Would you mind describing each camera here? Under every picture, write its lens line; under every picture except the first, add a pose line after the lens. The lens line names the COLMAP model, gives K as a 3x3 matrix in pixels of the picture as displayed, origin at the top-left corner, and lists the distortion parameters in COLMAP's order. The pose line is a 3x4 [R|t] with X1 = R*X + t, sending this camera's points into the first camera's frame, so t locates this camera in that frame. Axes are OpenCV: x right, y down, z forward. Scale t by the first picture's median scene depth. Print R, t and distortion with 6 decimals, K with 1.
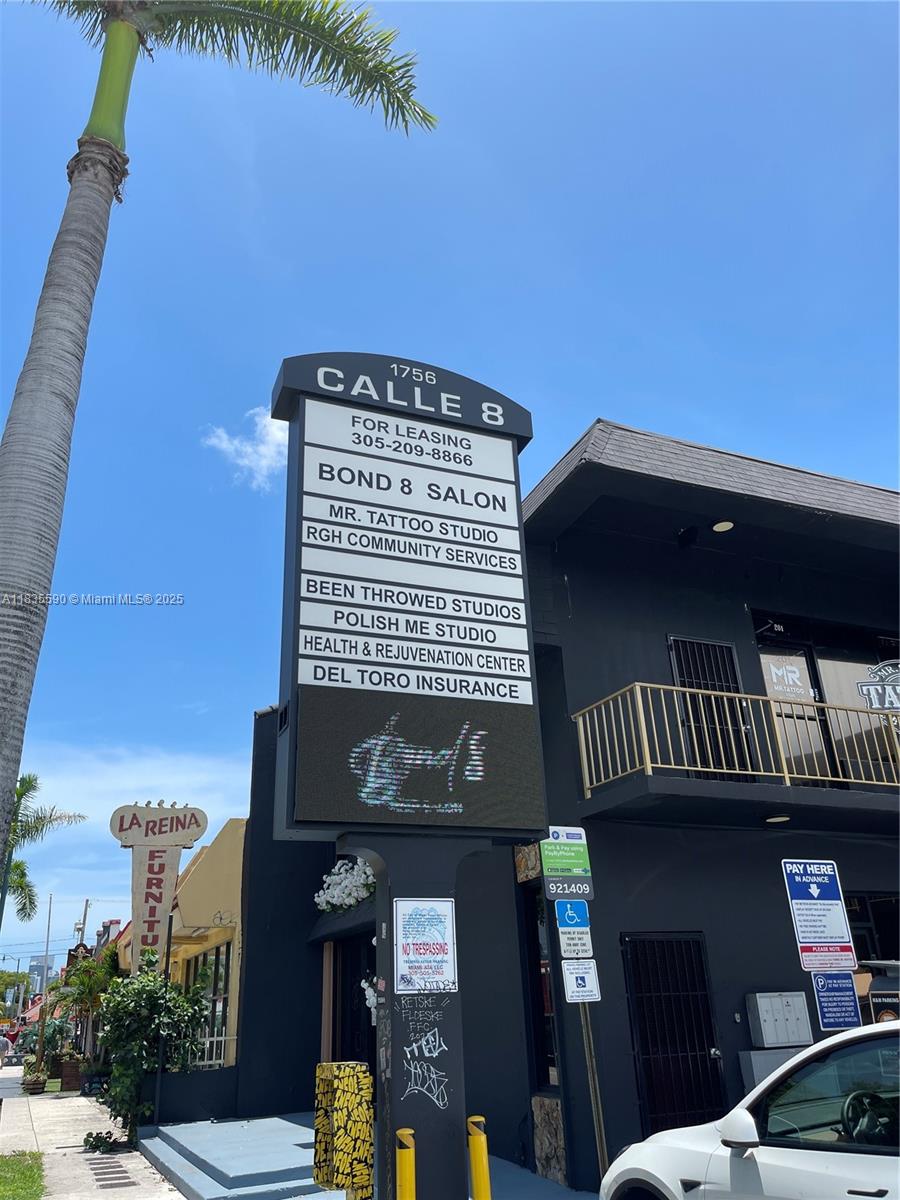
lens RADIAL K [[909.7, 0, 449.4], [0, 909.7, 601.0], [0, 0, 1]] dist [0.015172, -0.020969]
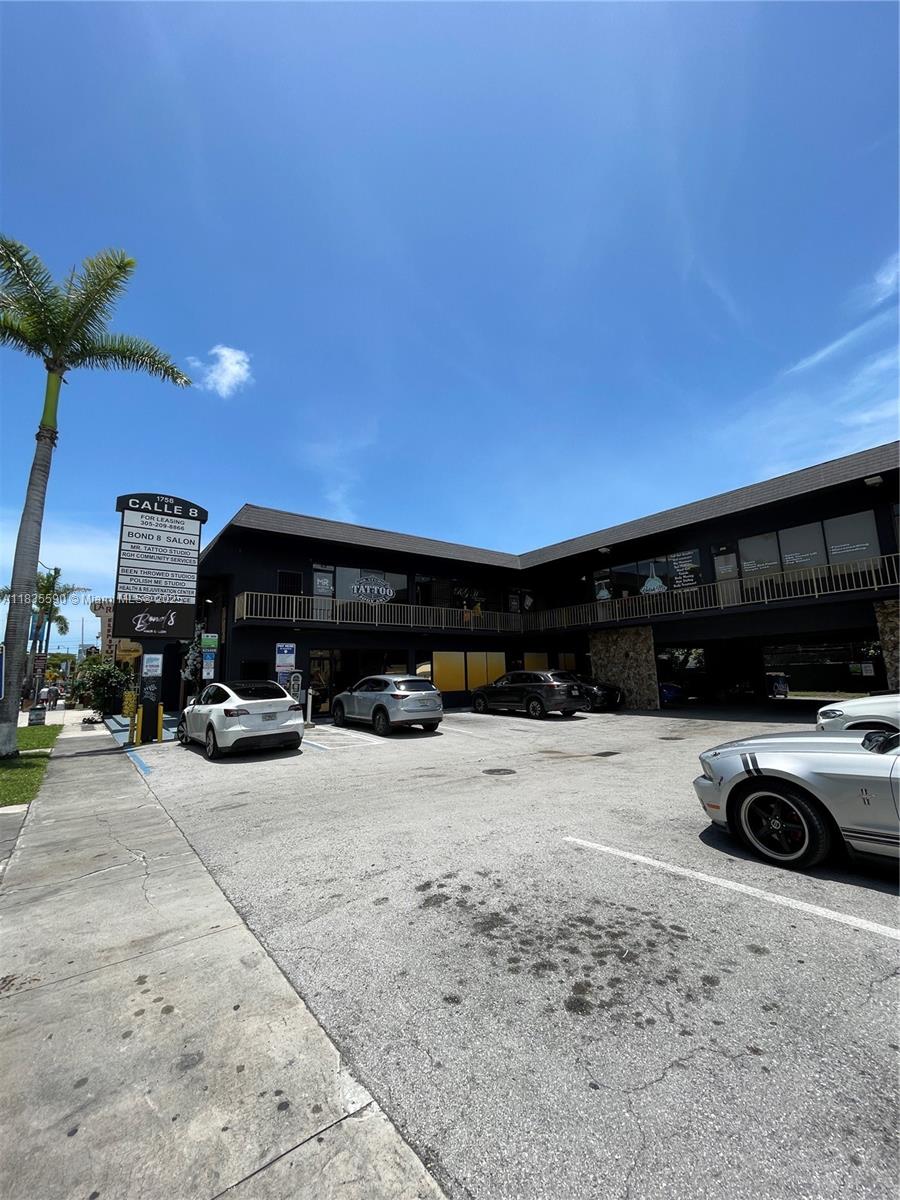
lens RADIAL K [[481.5, 0, 448.5], [0, 481.5, 595.8], [0, 0, 1]] dist [-0.014436, -0.000002]
pose [[0.967924, 0.054376, 0.245288, 0.563954], [-0.114061, 0.964995, 0.236168, -0.456633], [-0.223860, -0.256571, 0.940244, -0.968669]]
